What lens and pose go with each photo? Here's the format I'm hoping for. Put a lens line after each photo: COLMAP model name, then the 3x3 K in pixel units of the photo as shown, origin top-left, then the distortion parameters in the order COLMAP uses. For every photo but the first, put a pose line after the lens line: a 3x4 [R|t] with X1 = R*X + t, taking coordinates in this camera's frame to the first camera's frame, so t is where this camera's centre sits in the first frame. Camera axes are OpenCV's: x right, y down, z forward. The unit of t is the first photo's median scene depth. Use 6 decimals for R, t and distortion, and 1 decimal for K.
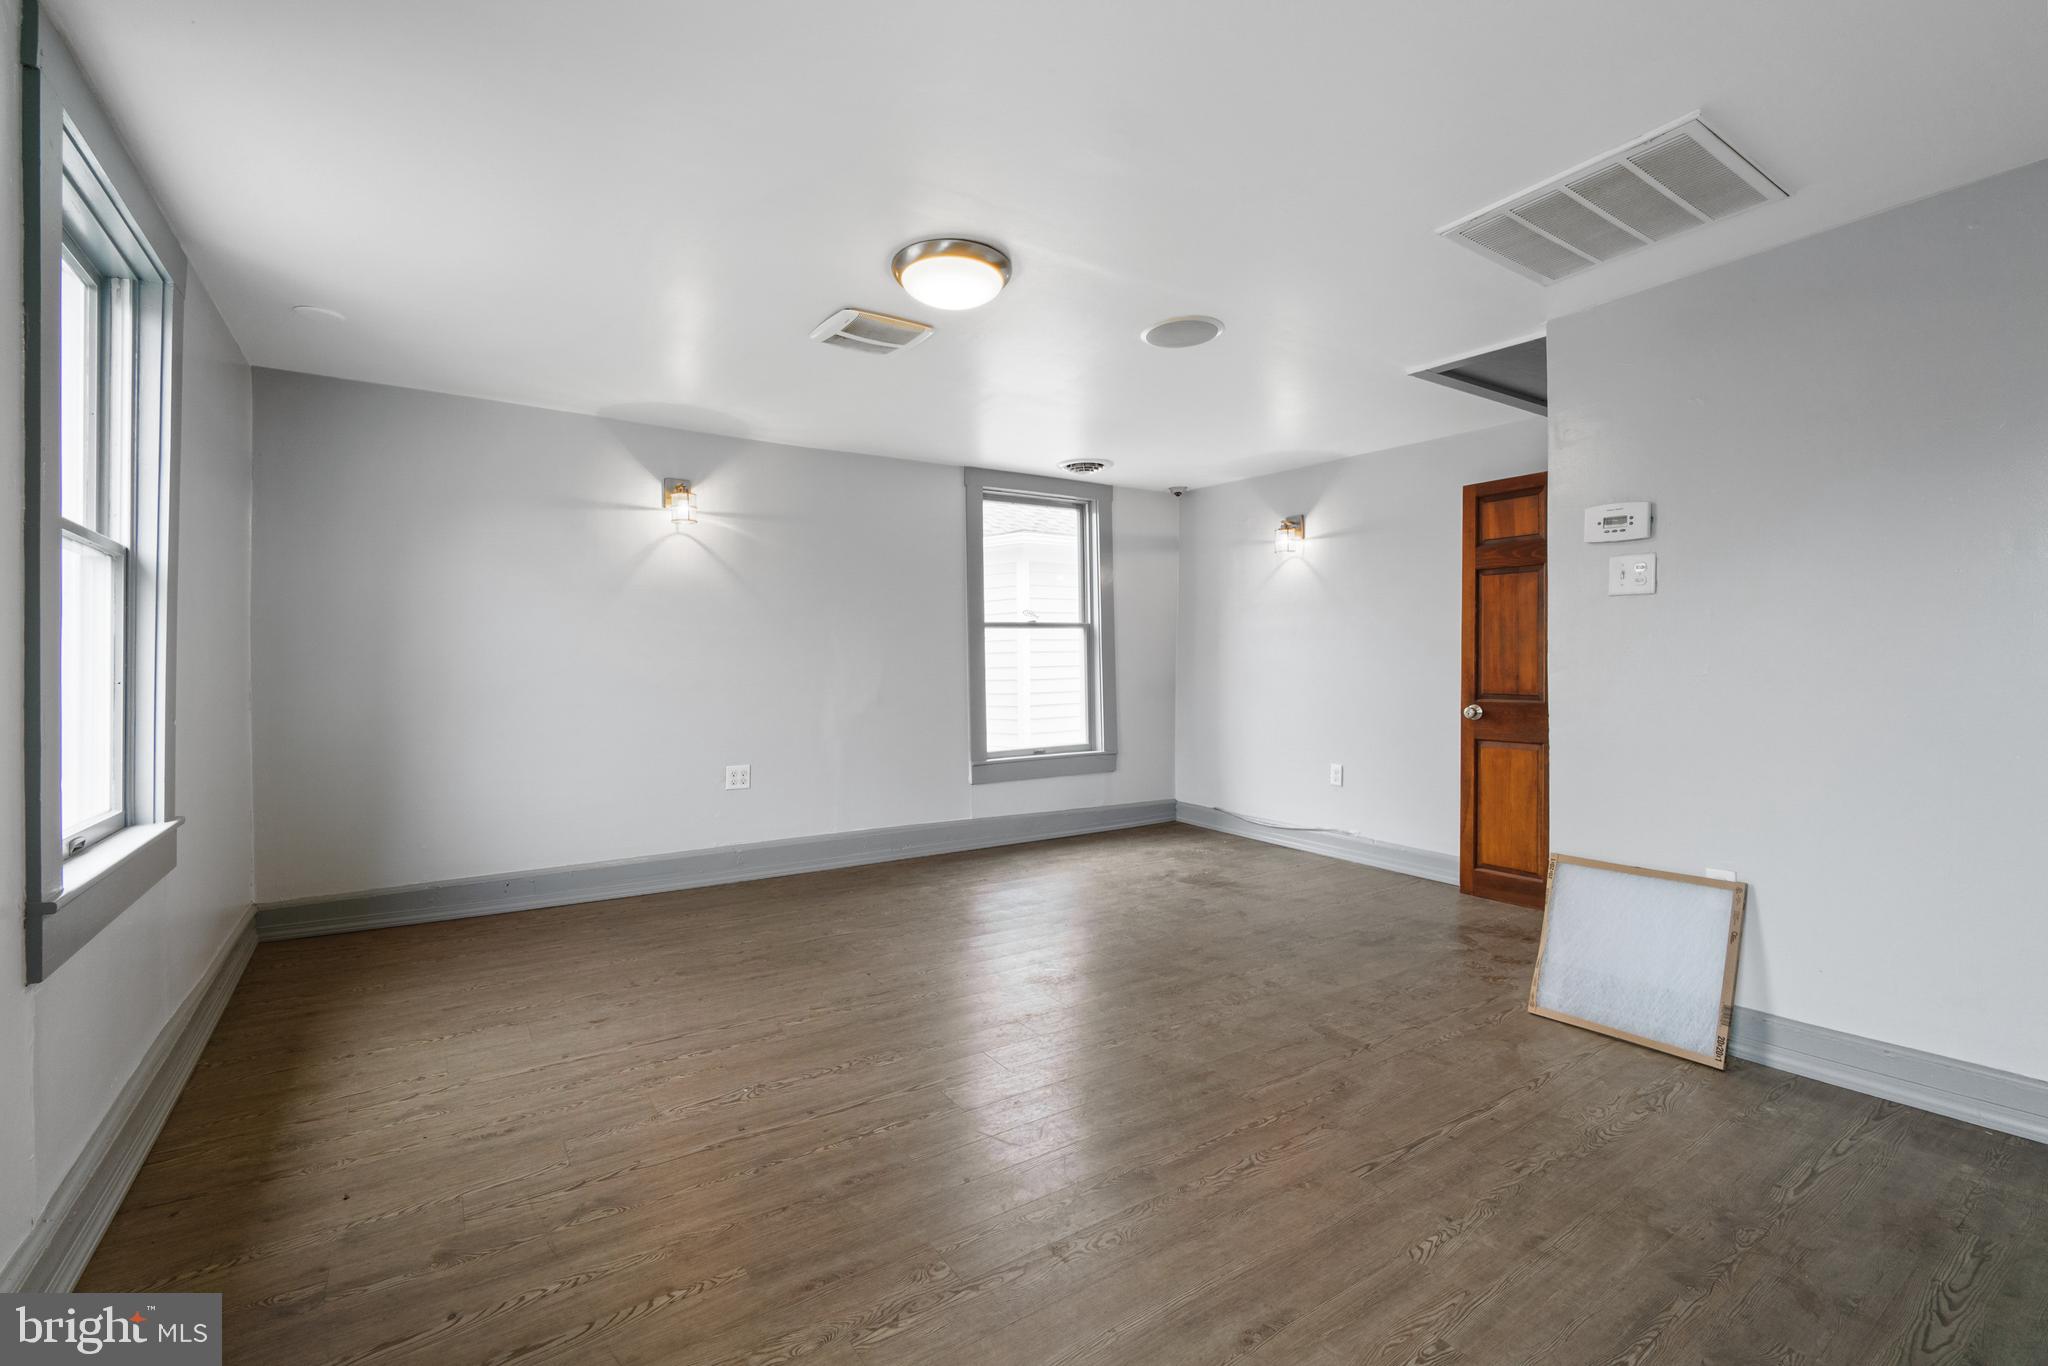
lens RADIAL K [[888.3, 0, 1016.0], [0, 888.3, 674.7], [0, 0, 1]] dist [-0.030650, -0.000402]
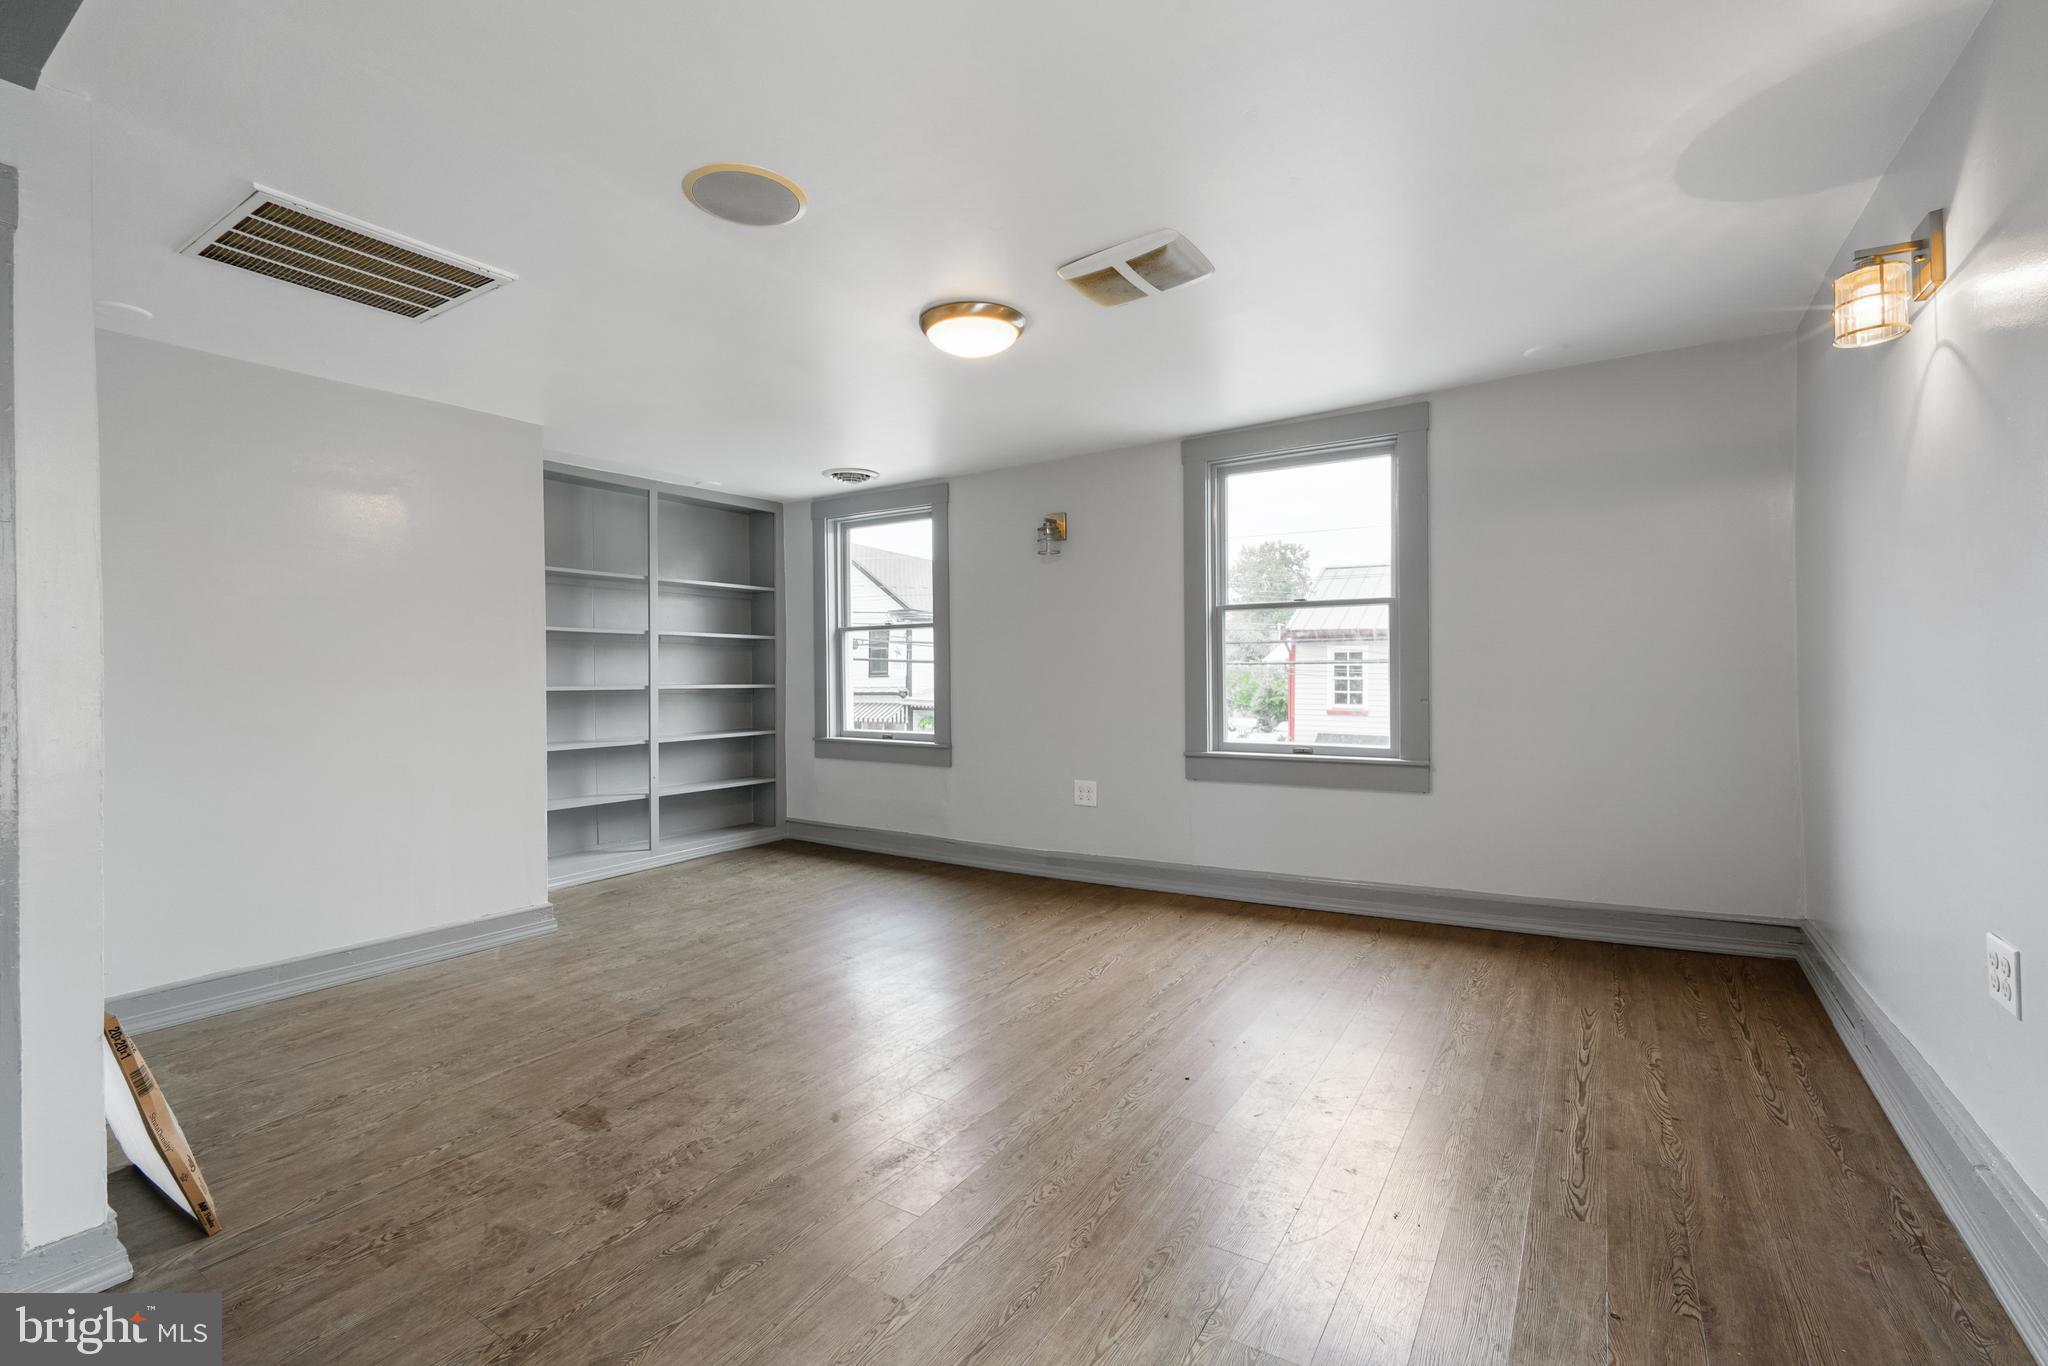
lens RADIAL K [[888.3, 0, 1014.4], [0, 888.3, 668.5], [0, 0, 1]] dist [-0.030650, -0.000402]
pose [[-0.922635, 0.019366, -0.385188, 0.313873], [0.017375, 0.999812, 0.008649, -0.028422], [0.385283, 0.001287, -0.922797, 2.026228]]
